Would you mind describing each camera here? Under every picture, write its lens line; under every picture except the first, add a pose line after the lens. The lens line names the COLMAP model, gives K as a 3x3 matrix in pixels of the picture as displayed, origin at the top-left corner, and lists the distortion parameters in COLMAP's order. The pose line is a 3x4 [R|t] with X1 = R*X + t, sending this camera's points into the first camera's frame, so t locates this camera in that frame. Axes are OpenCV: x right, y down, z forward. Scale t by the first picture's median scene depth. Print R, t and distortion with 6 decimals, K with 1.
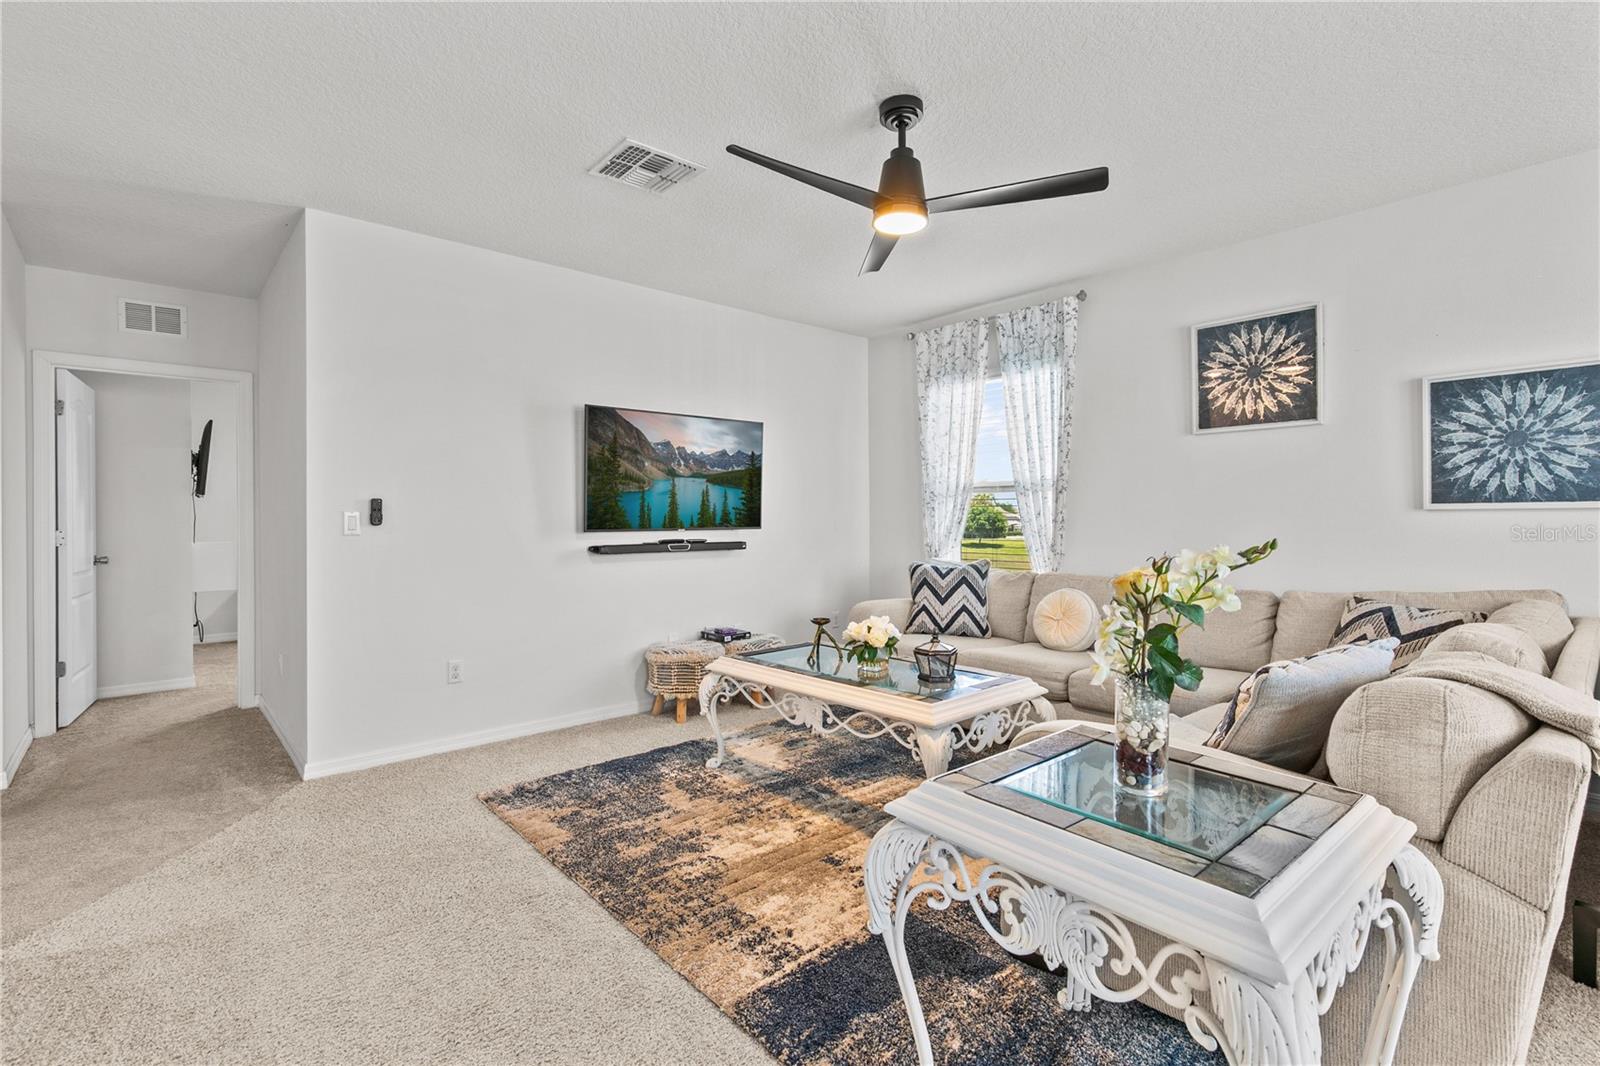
lens RADIAL K [[723.3, 0, 802.8], [0, 723.3, 524.1], [0, 0, 1]] dist [0.007271, -0.002074]
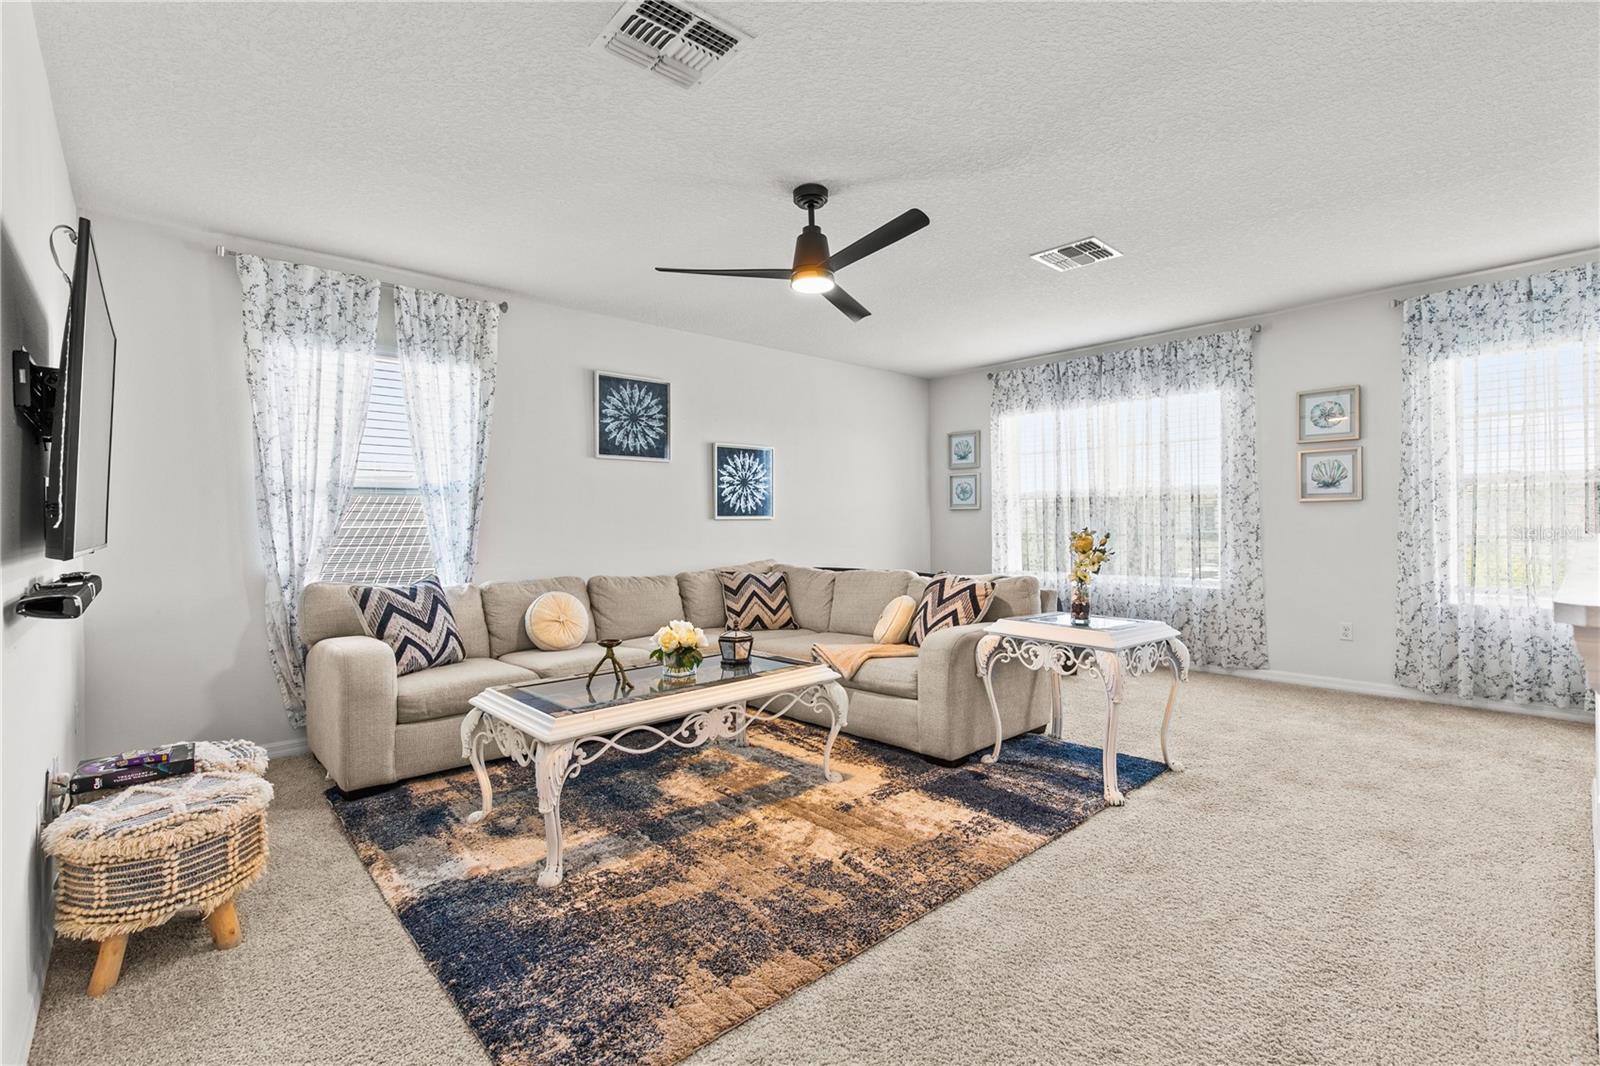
lens RADIAL K [[723.3, 0, 803.7], [0, 723.3, 529.0], [0, 0, 1]] dist [0.007271, -0.002074]
pose [[-0.008050, -0.002586, 0.999964, -0.859565], [0.018836, 0.999819, 0.002737, 0.001842], [-0.999790, 0.018858, -0.008000, 0.802411]]
